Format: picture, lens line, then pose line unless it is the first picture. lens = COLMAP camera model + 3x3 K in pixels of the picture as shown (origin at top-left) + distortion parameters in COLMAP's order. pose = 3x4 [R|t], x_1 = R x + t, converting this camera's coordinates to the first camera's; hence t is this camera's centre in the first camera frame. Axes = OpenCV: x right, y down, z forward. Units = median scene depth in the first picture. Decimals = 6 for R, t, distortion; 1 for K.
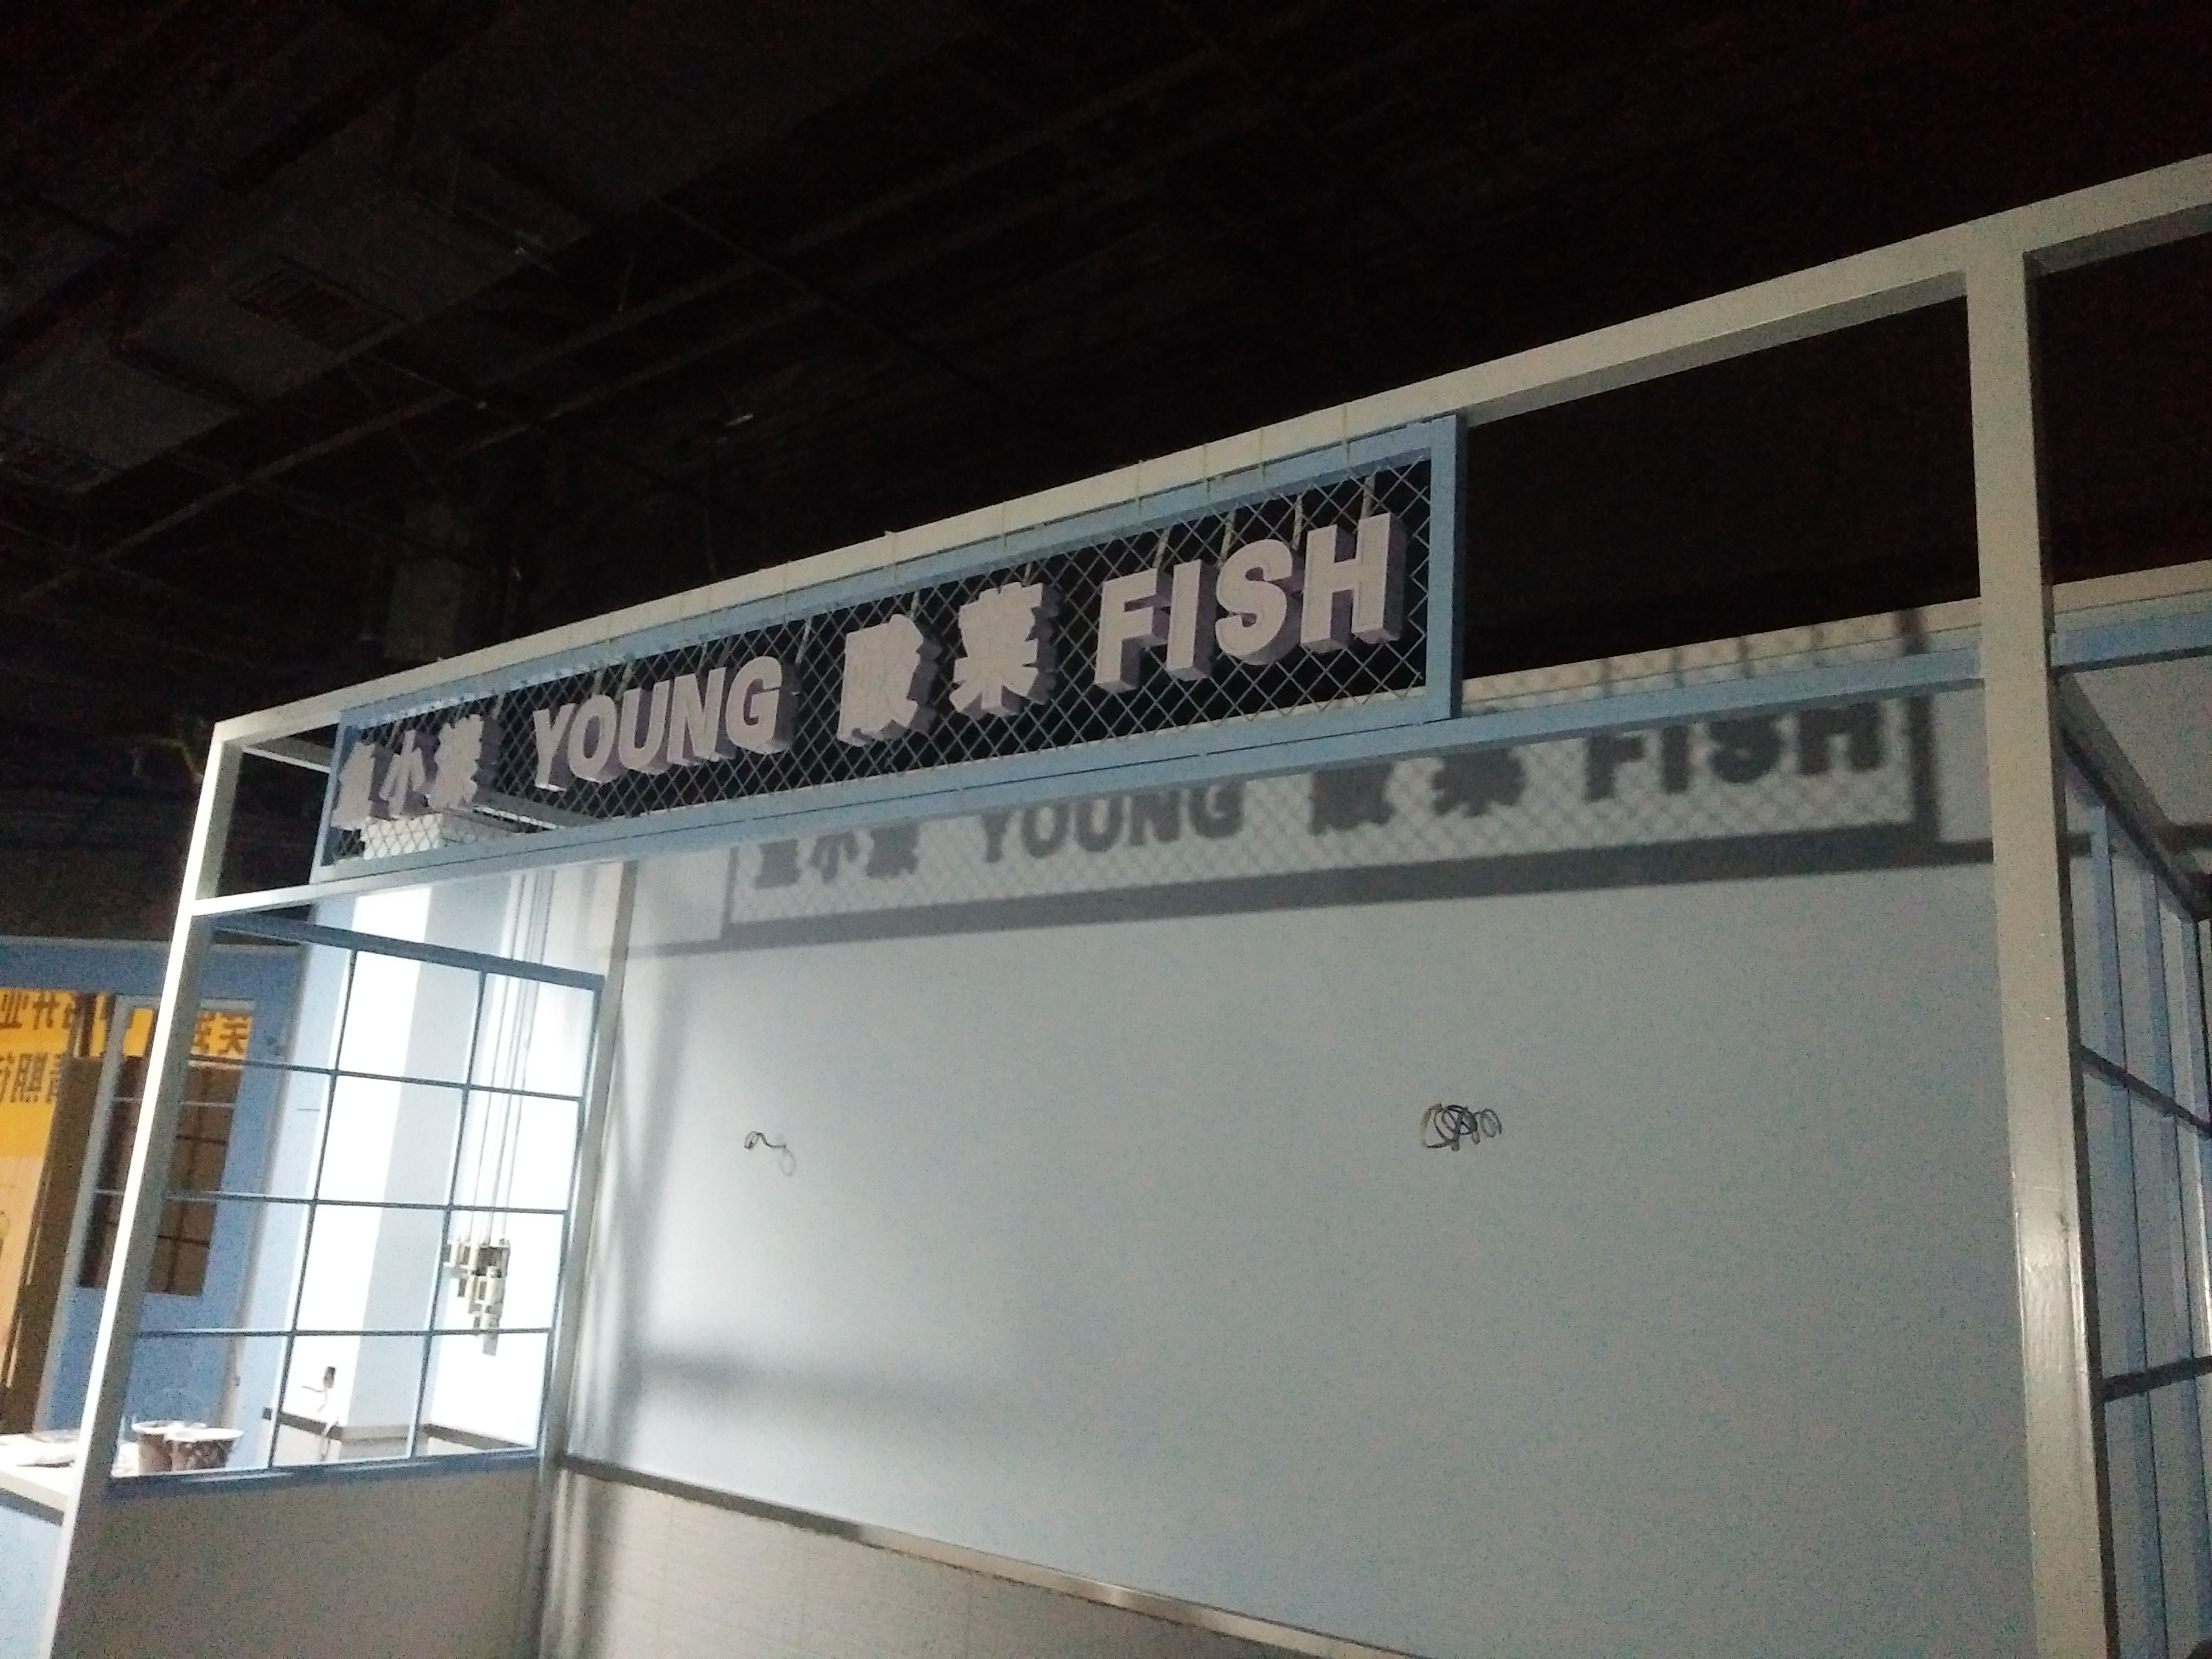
lens RADIAL K [[1651.7, 0, 1106.0], [0, 1651.7, 829.5], [0, 0, 1]] dist [0.132476, -0.241388]
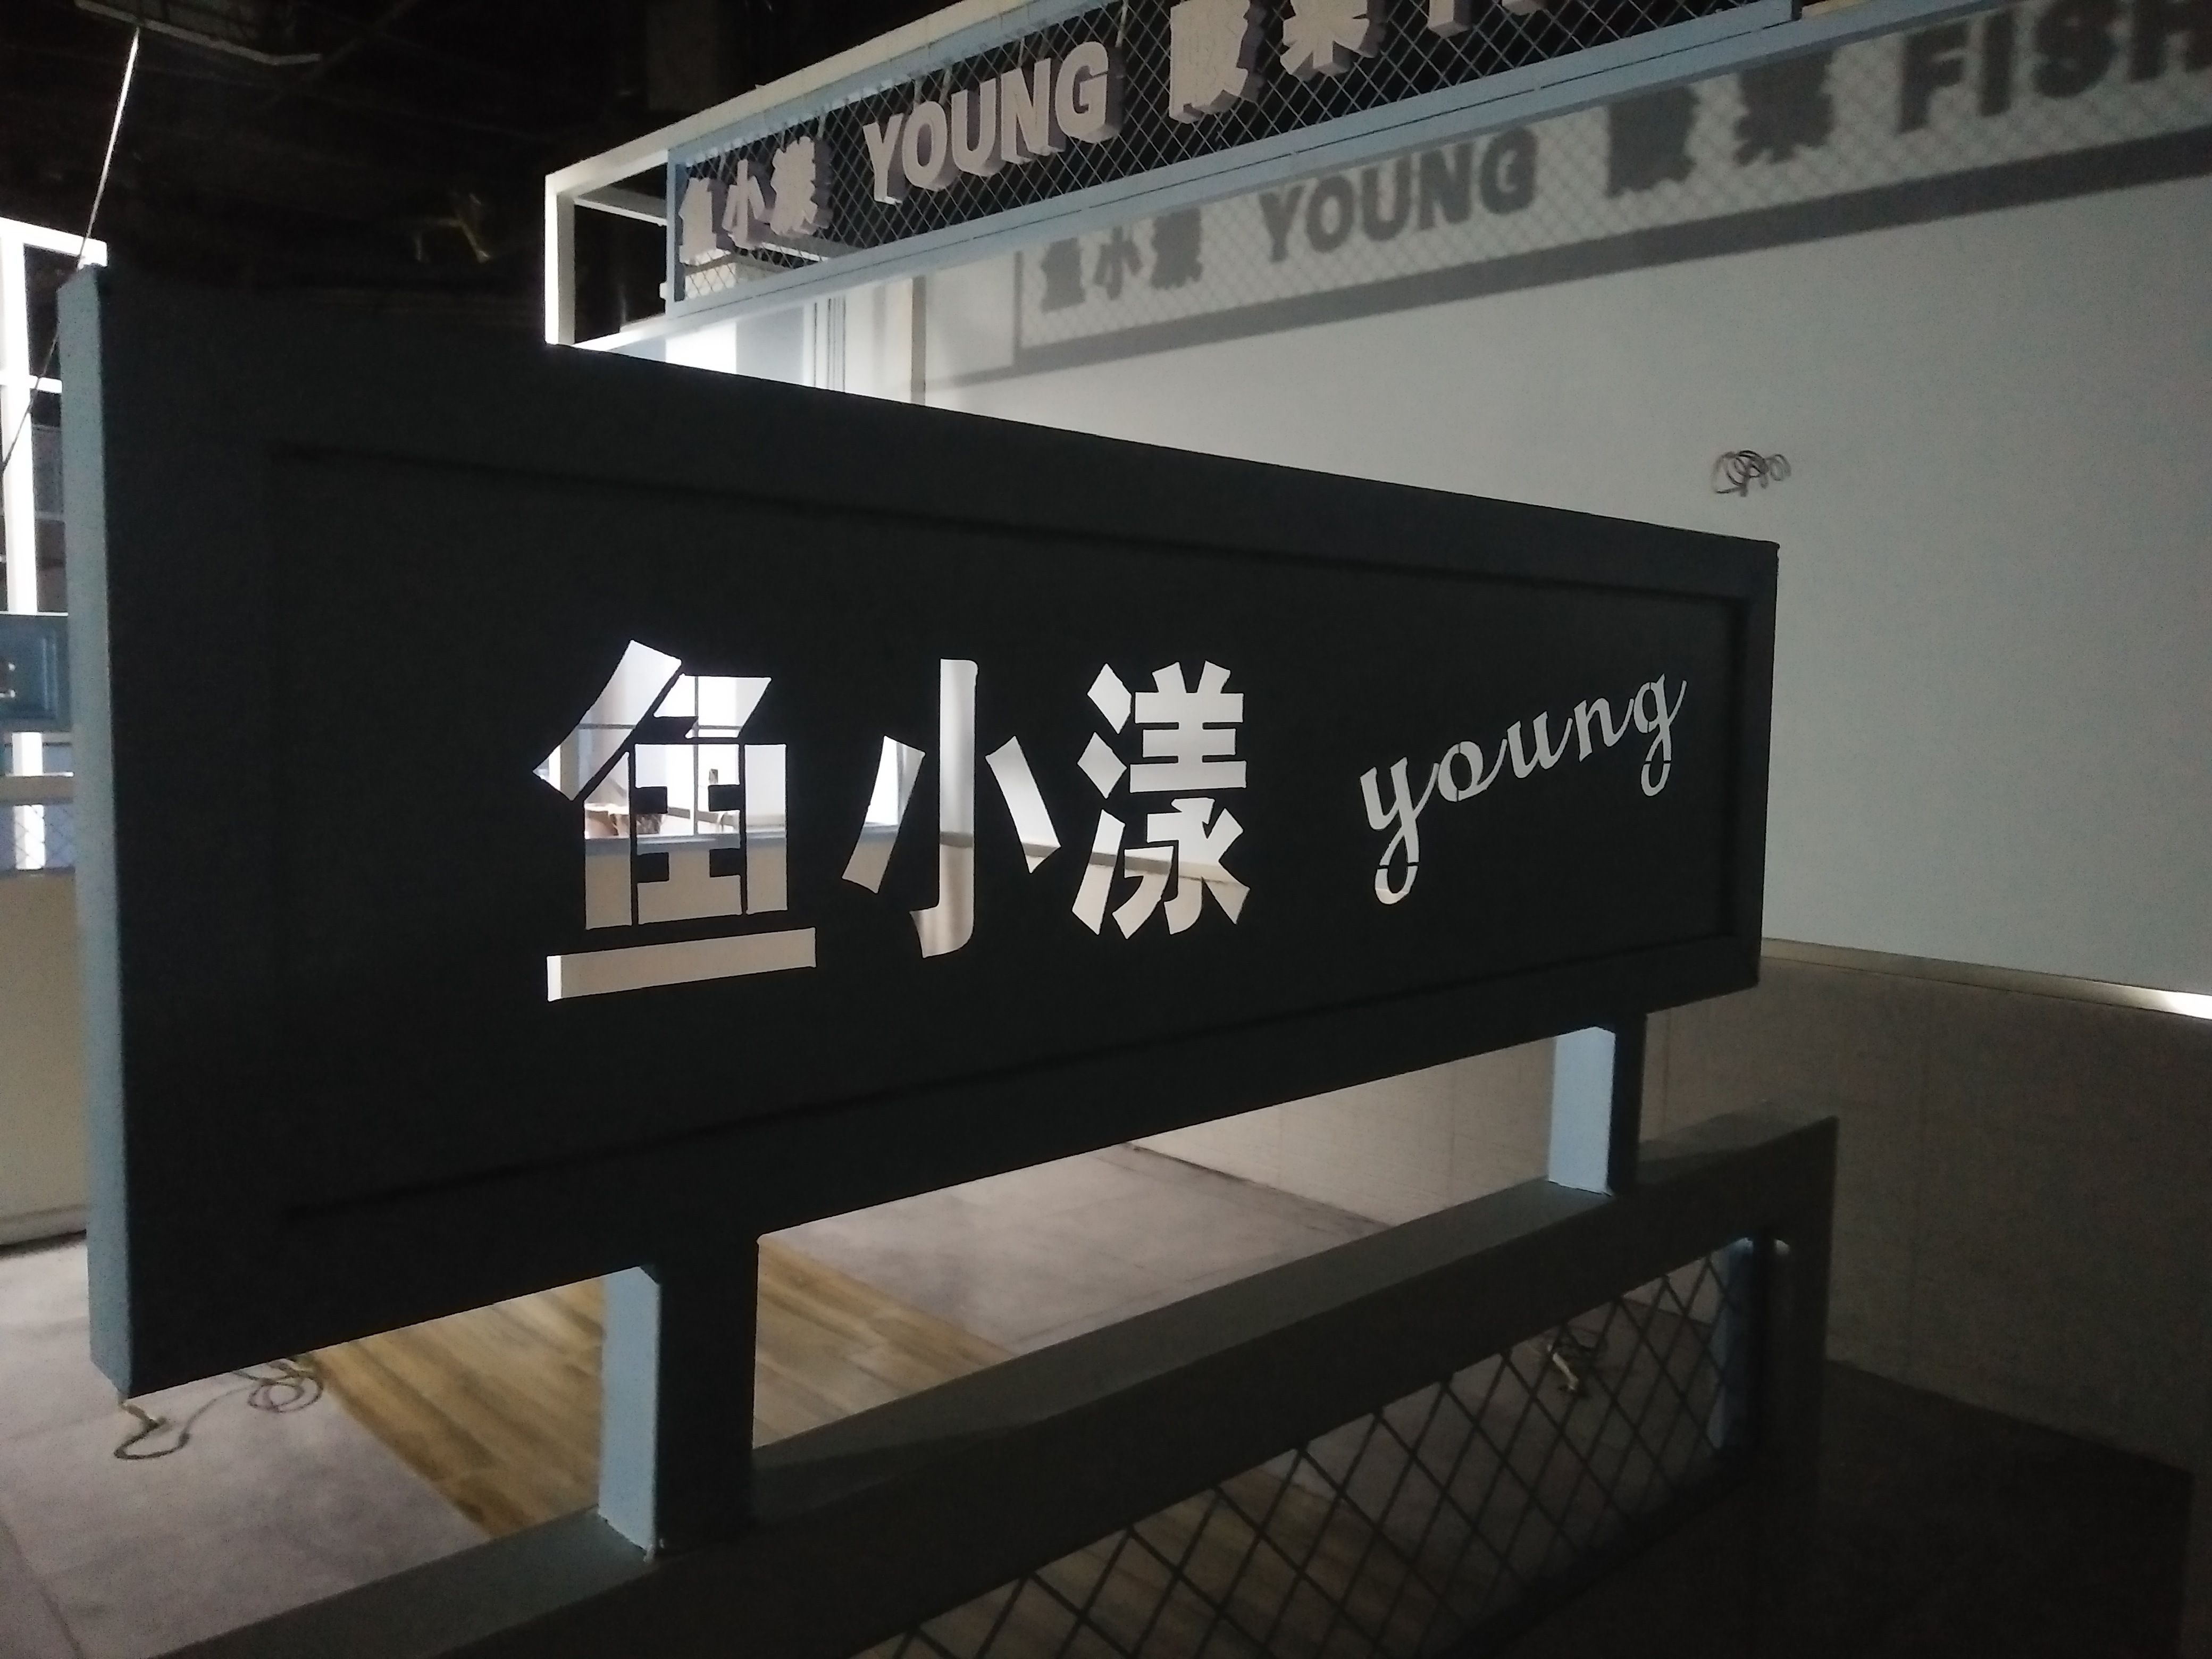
lens RADIAL K [[1700.4, 0, 1106.0], [0, 1700.4, 829.5], [0, 0, 1]] dist [0.029847, 0.000795]
pose [[0.991784, -0.029845, -0.124393, -0.067040], [0.065363, 0.954115, 0.292218, 0.049542], [0.109964, -0.297948, 0.948227, -0.153190]]
